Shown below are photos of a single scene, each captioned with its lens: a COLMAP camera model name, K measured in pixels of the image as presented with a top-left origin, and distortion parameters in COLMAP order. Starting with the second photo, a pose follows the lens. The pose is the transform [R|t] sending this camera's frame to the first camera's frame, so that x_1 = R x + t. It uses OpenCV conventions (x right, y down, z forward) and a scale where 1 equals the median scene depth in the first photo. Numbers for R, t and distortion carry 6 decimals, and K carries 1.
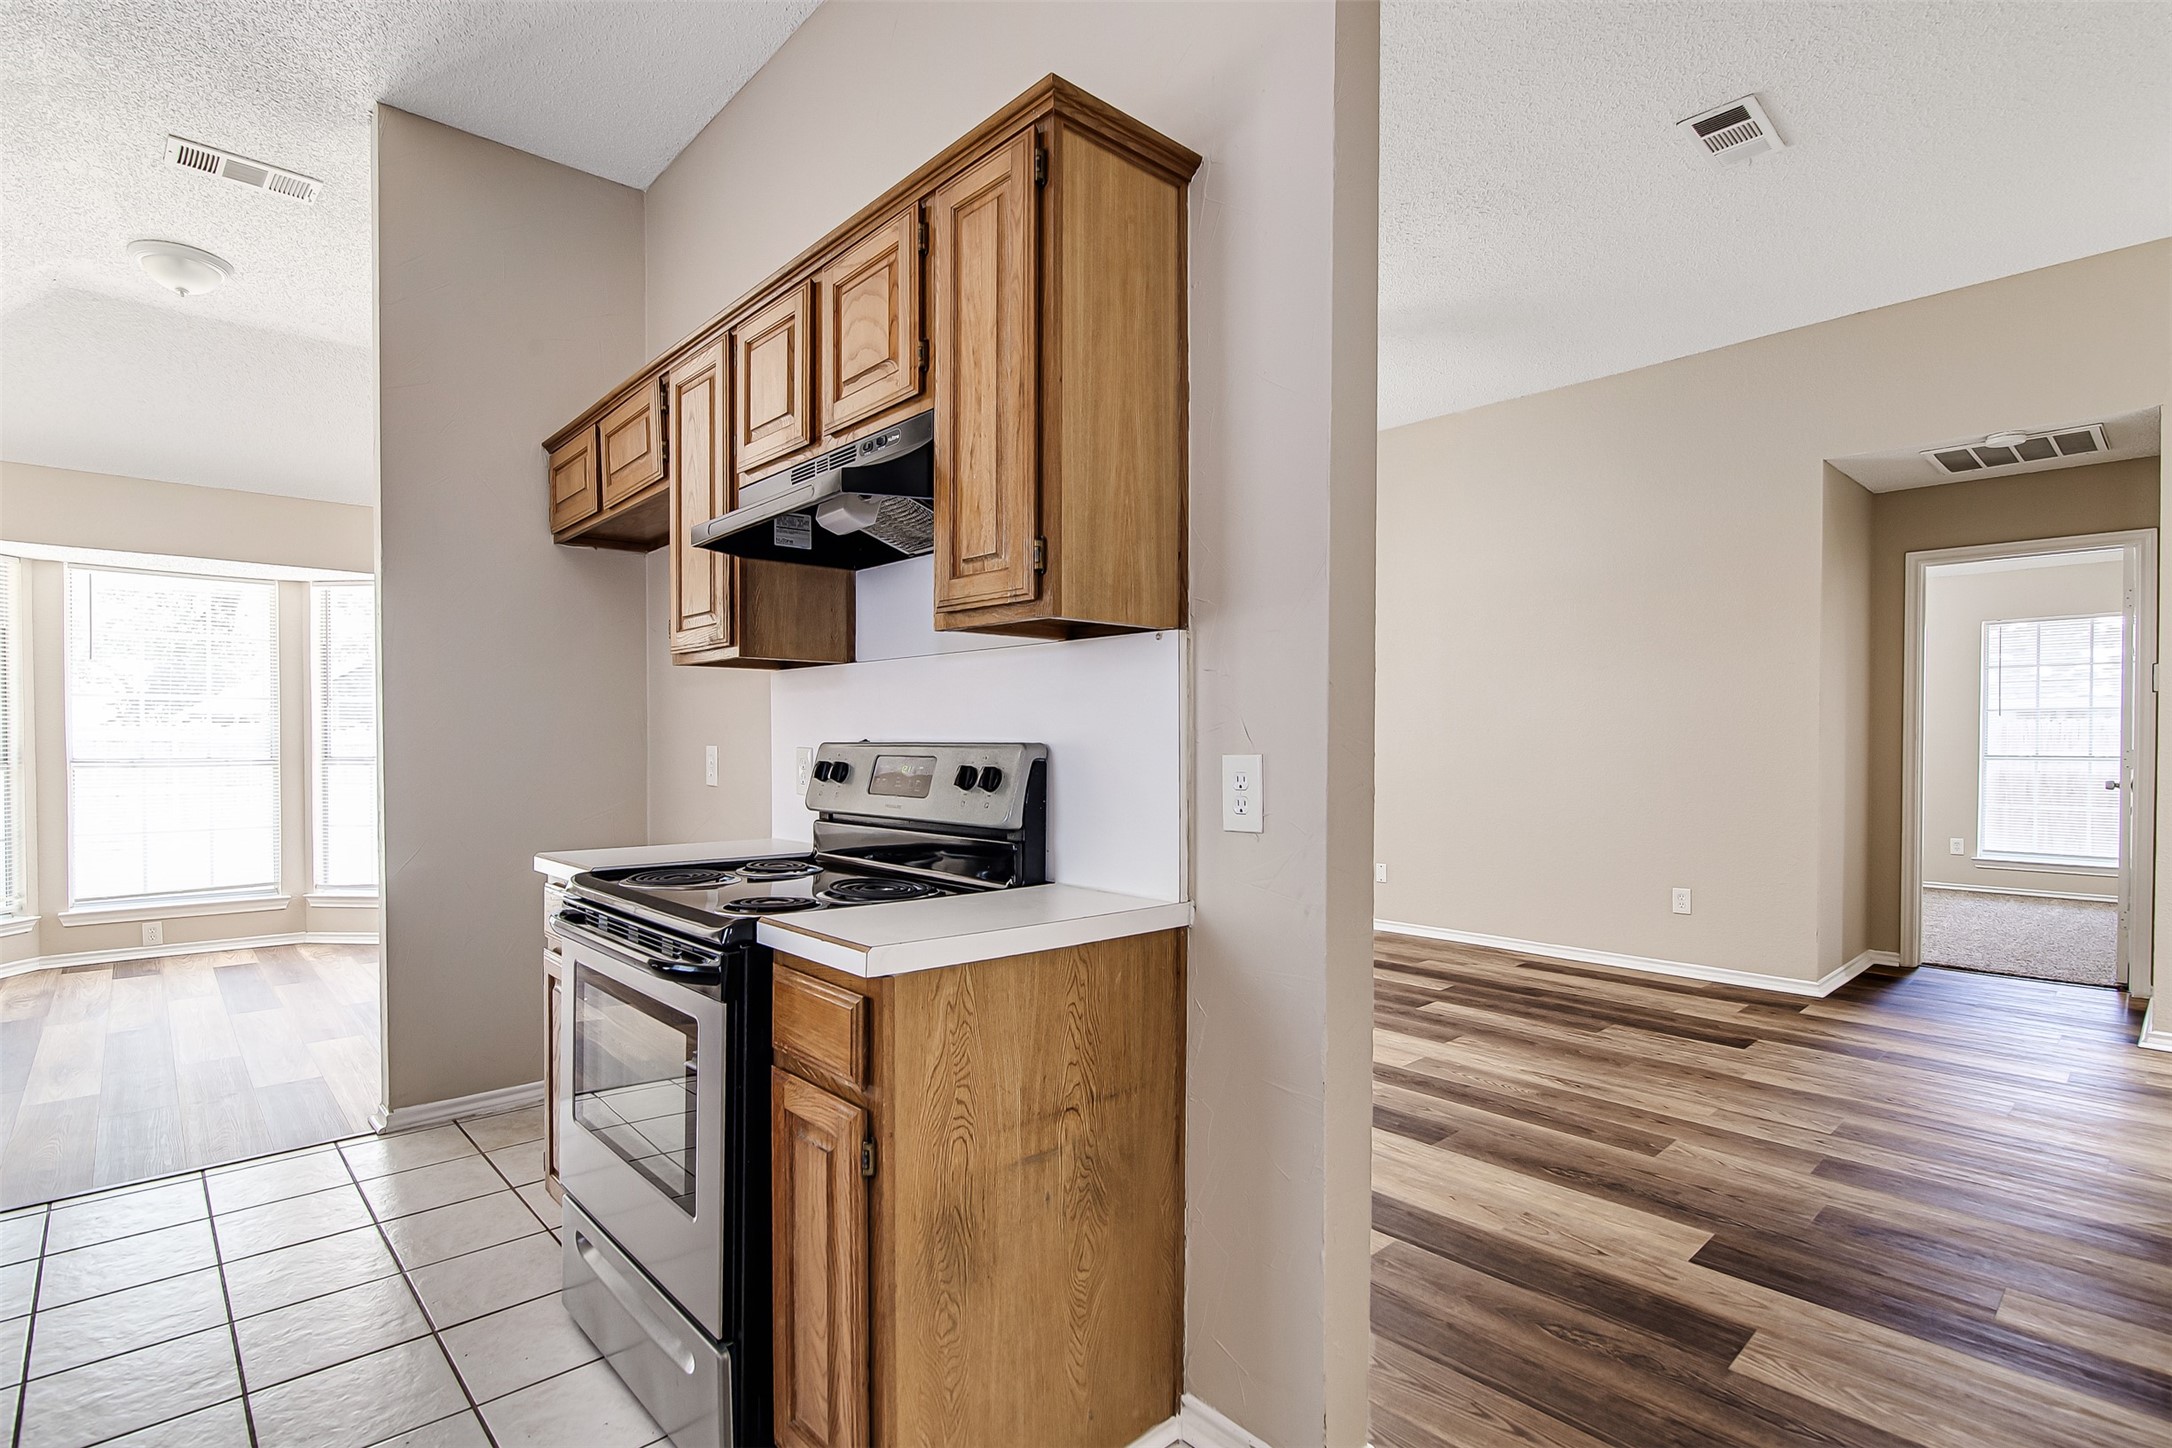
lens RADIAL K [[1040.0, 0, 1036.7], [0, 1040.0, 754.6], [0, 0, 1]] dist [-0.005804, -0.000274]
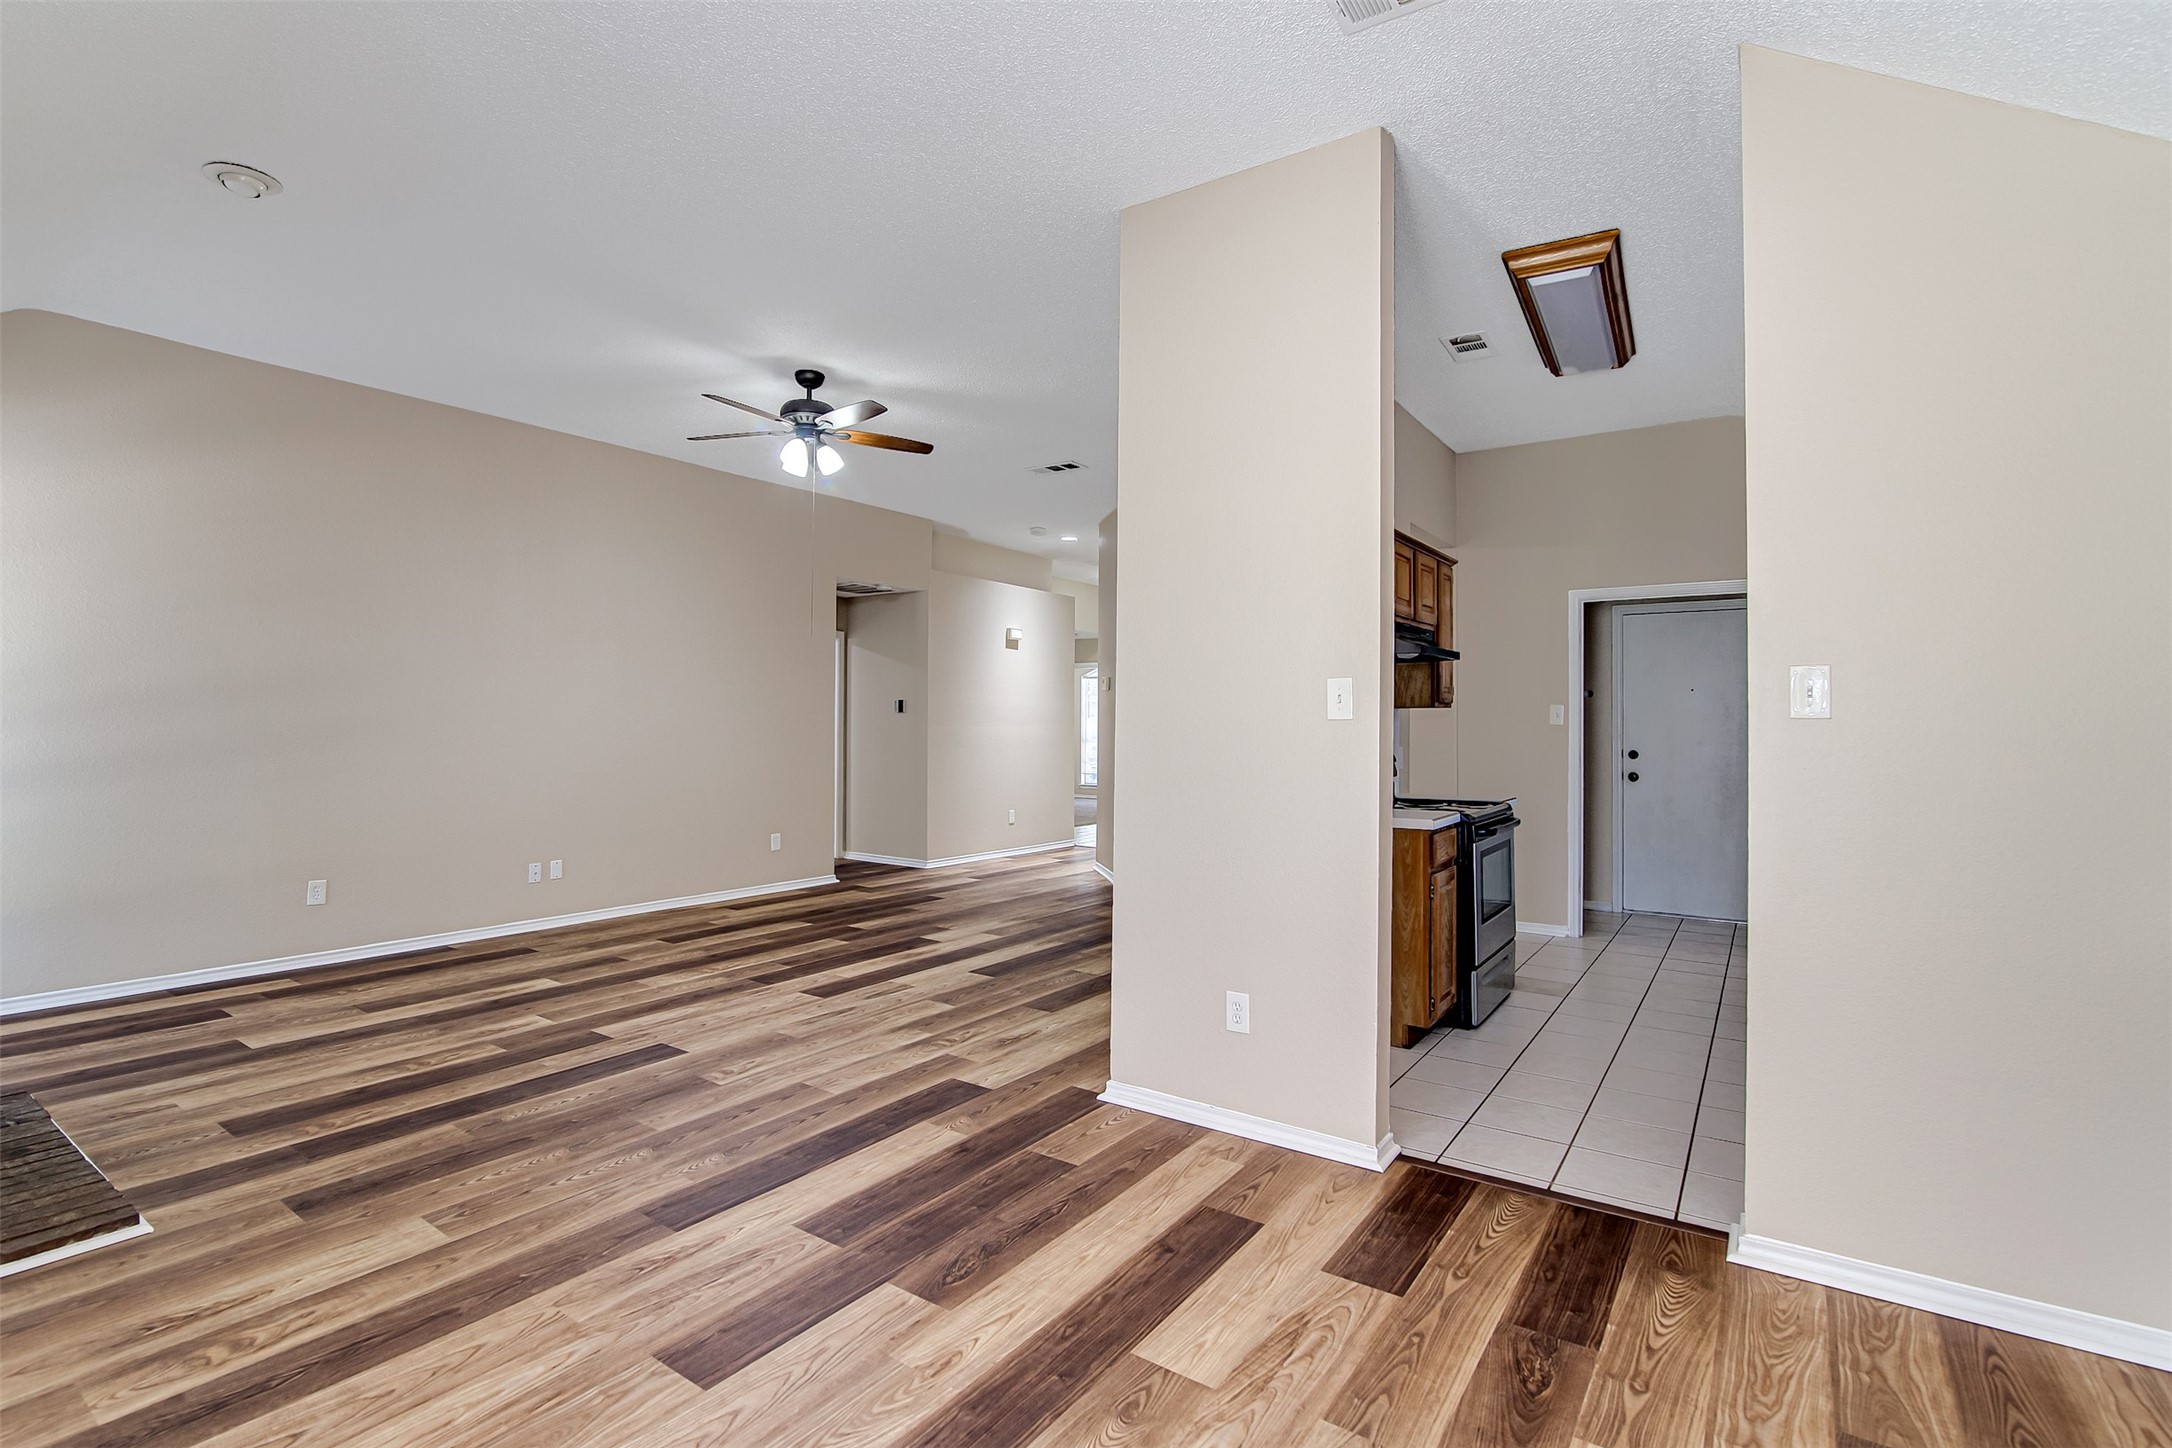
lens RADIAL K [[1000.6, 0, 1080.3], [0, 1000.6, 714.6], [0, 0, 1]] dist [-0.016916, 0.000247]
pose [[-0.232689, 0.008239, 0.972516, -1.087267], [0.009821, 0.999933, -0.006121, -0.037857], [-0.972502, 0.008127, -0.232754, 1.102231]]
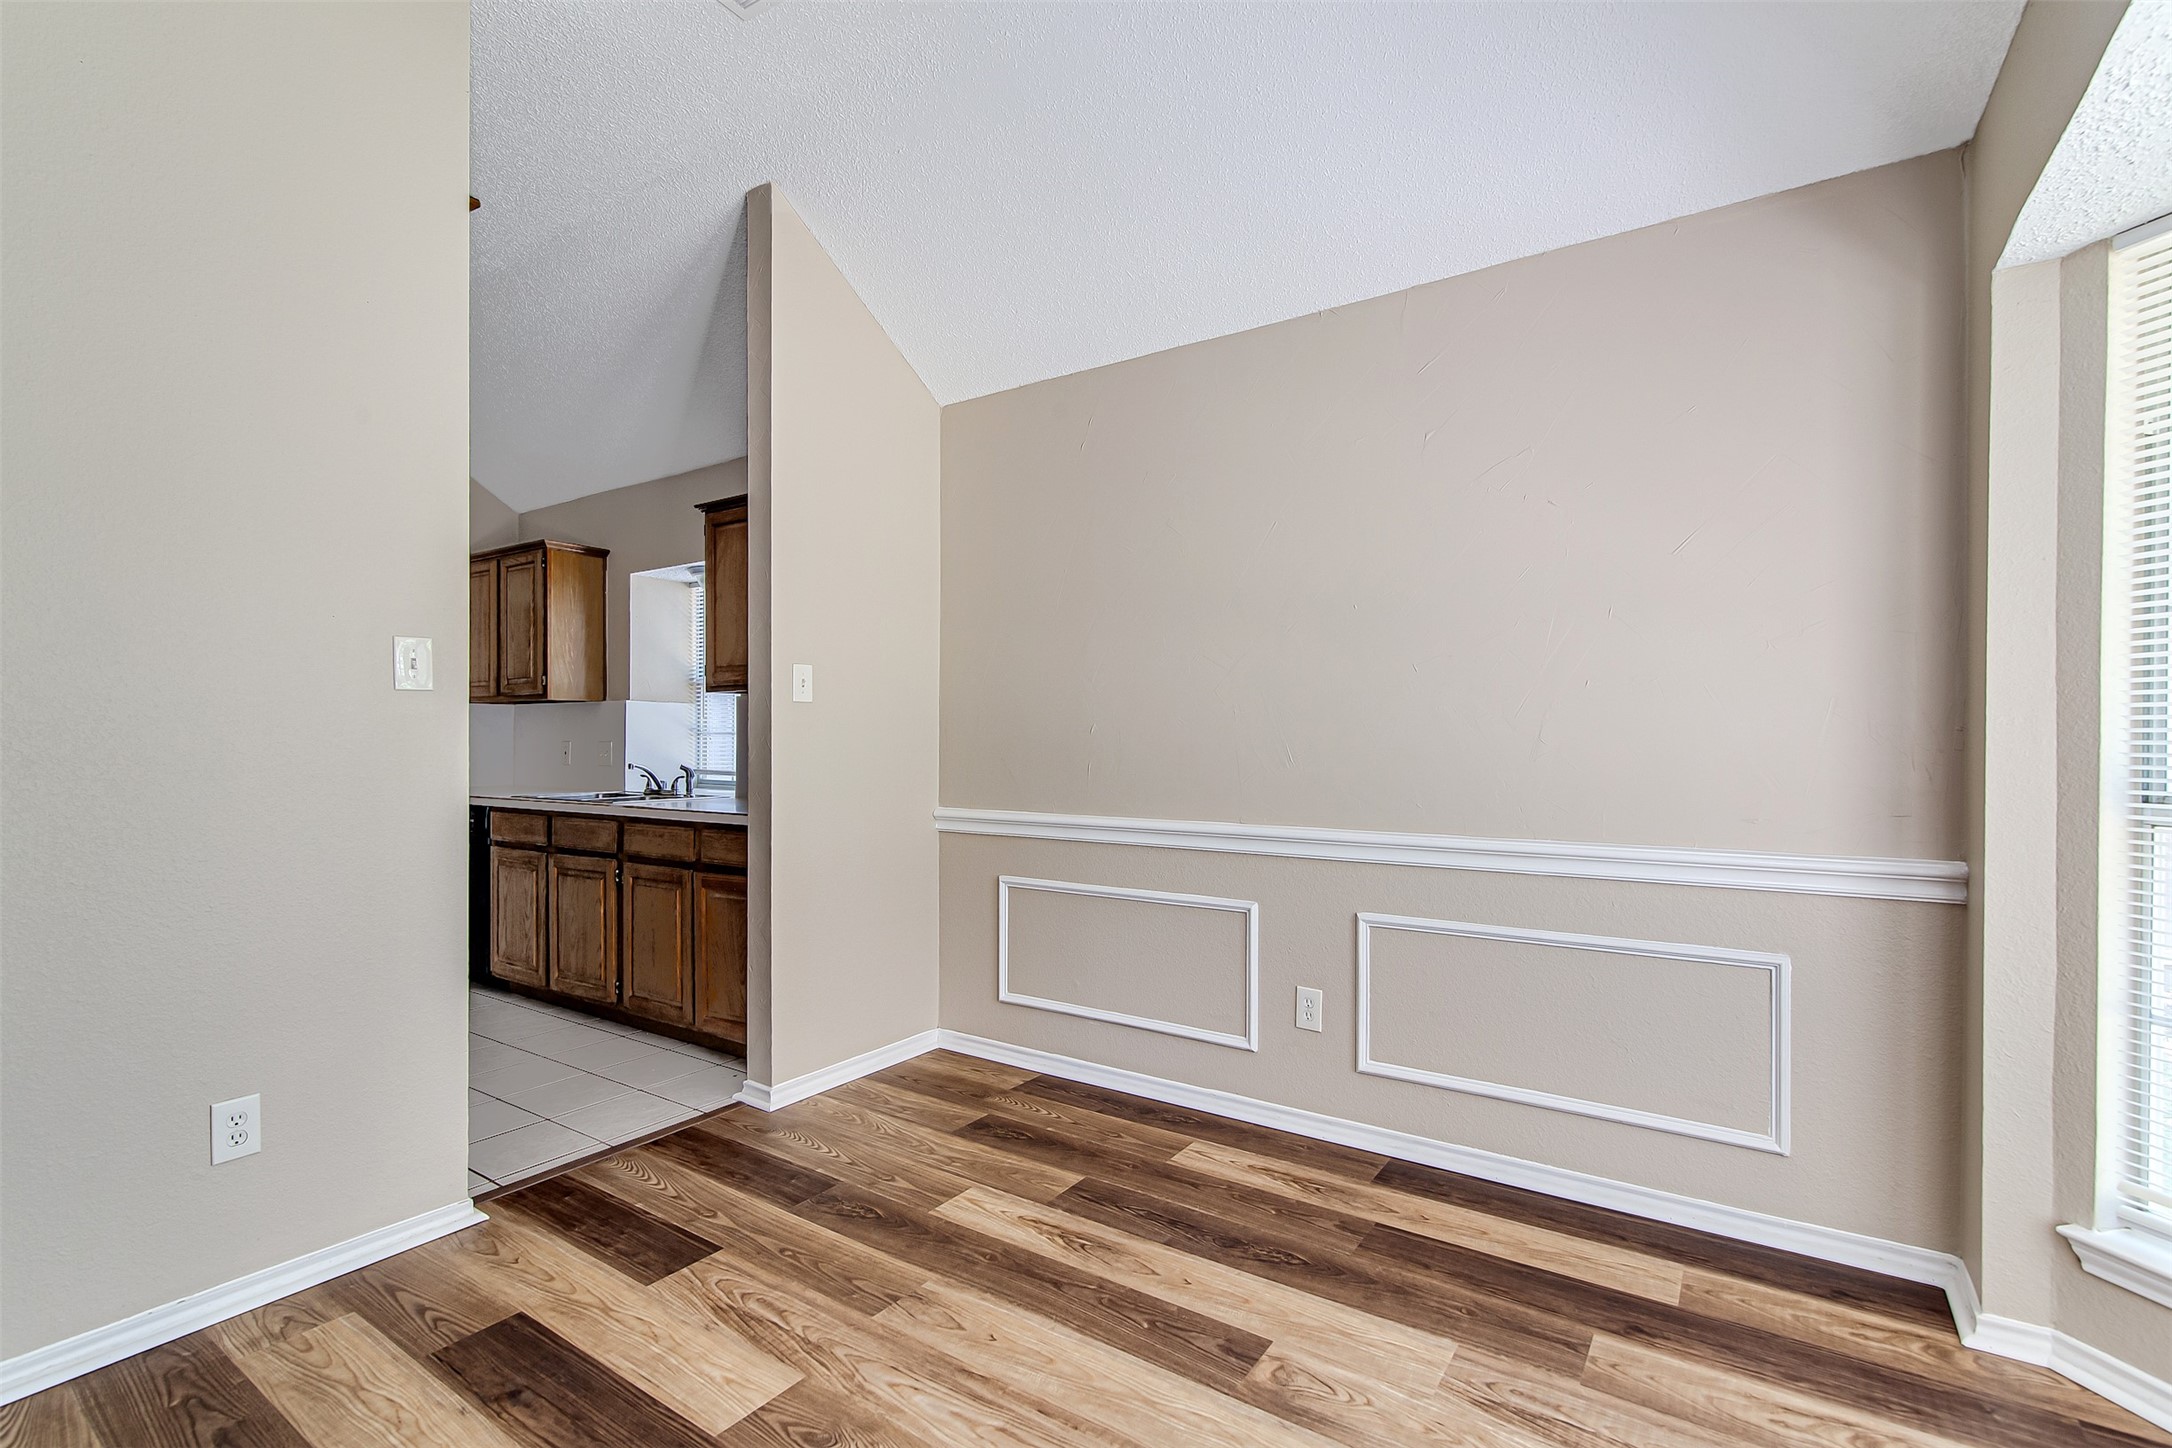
lens RADIAL K [[986.3, 0, 1081.6], [0, 986.3, 739.0], [0, 0, 1]] dist [-0.000064, 0.000128]
pose [[-0.969466, -0.001345, -0.245222, -0.676813], [-0.005334, 0.999864, 0.015603, -0.019883], [0.245167, 0.016435, -0.969341, 1.379548]]
